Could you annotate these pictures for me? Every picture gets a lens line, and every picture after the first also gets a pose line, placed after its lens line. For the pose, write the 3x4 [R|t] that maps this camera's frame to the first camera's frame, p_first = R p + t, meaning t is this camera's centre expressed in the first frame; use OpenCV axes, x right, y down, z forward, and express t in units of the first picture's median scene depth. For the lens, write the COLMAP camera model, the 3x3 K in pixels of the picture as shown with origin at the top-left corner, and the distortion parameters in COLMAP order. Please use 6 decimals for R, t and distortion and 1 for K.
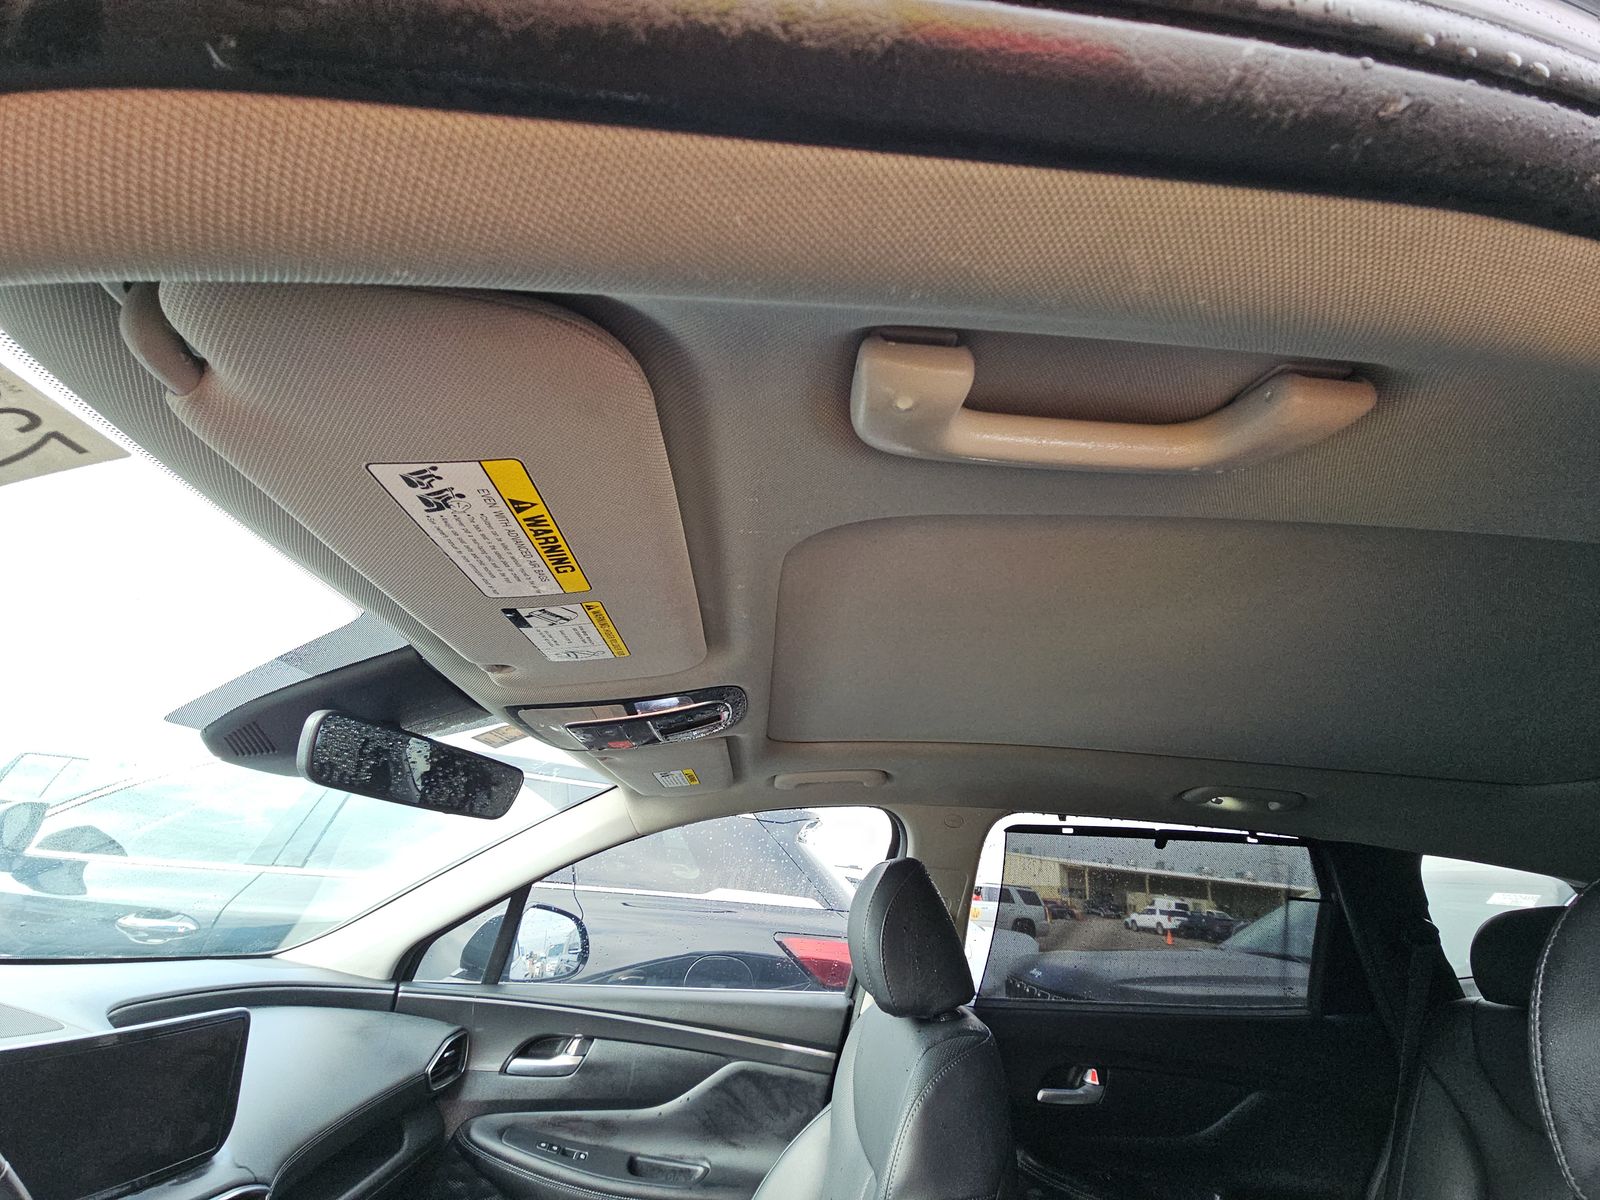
lens RADIAL K [[651.1, 0, 801.7], [0, 651.1, 603.2], [0, 0, 1]] dist [-0.001346, 0.000220]
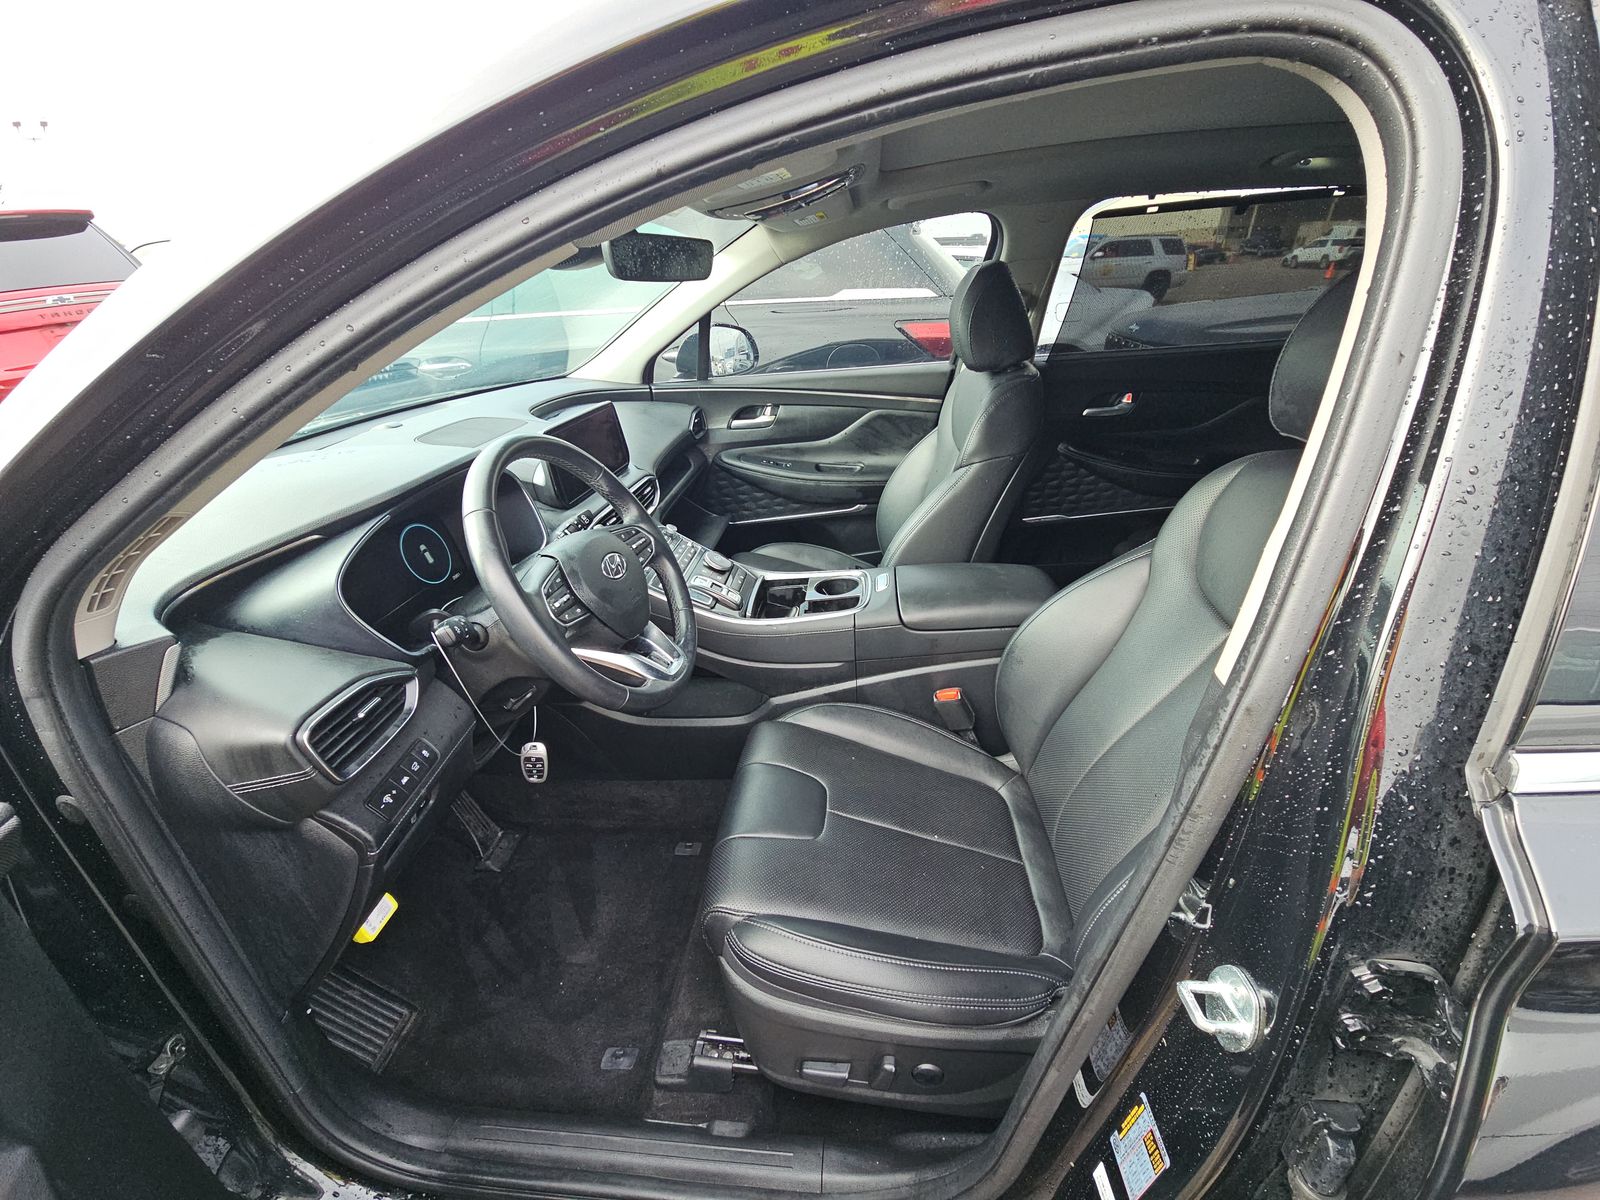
lens RADIAL K [[651.1, 0, 801.7], [0, 651.1, 603.2], [0, 0, 1]] dist [-0.001346, 0.000220]
pose [[0.980757, -0.028472, -0.193145, 0.012388], [0.167185, 0.633380, 0.755565, -0.179713], [0.100821, -0.773317, 0.625952, -0.306404]]
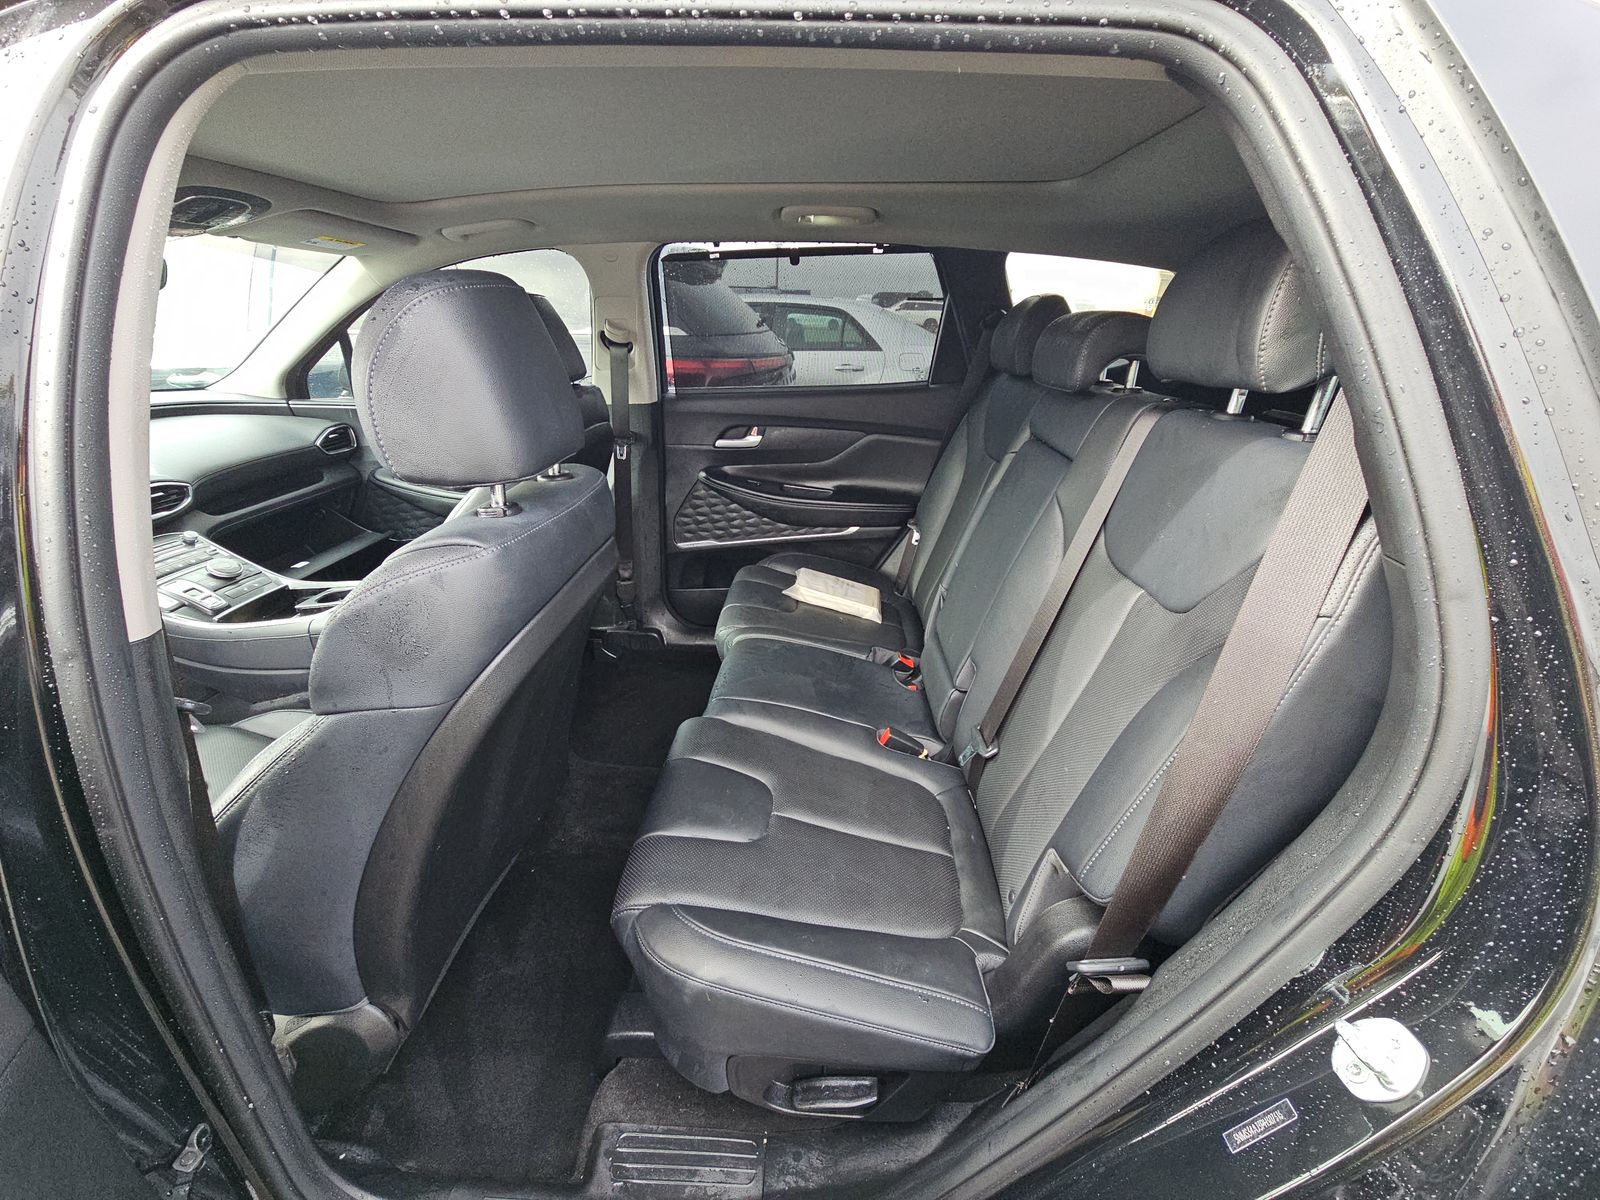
lens RADIAL K [[651.1, 0, 801.7], [0, 651.1, 603.2], [0, 0, 1]] dist [-0.001346, 0.000220]
pose [[0.989770, -0.011773, -0.142187, 0.770597], [0.111780, 0.683299, 0.721532, -0.065872], [0.088661, -0.730044, 0.677624, -0.284567]]
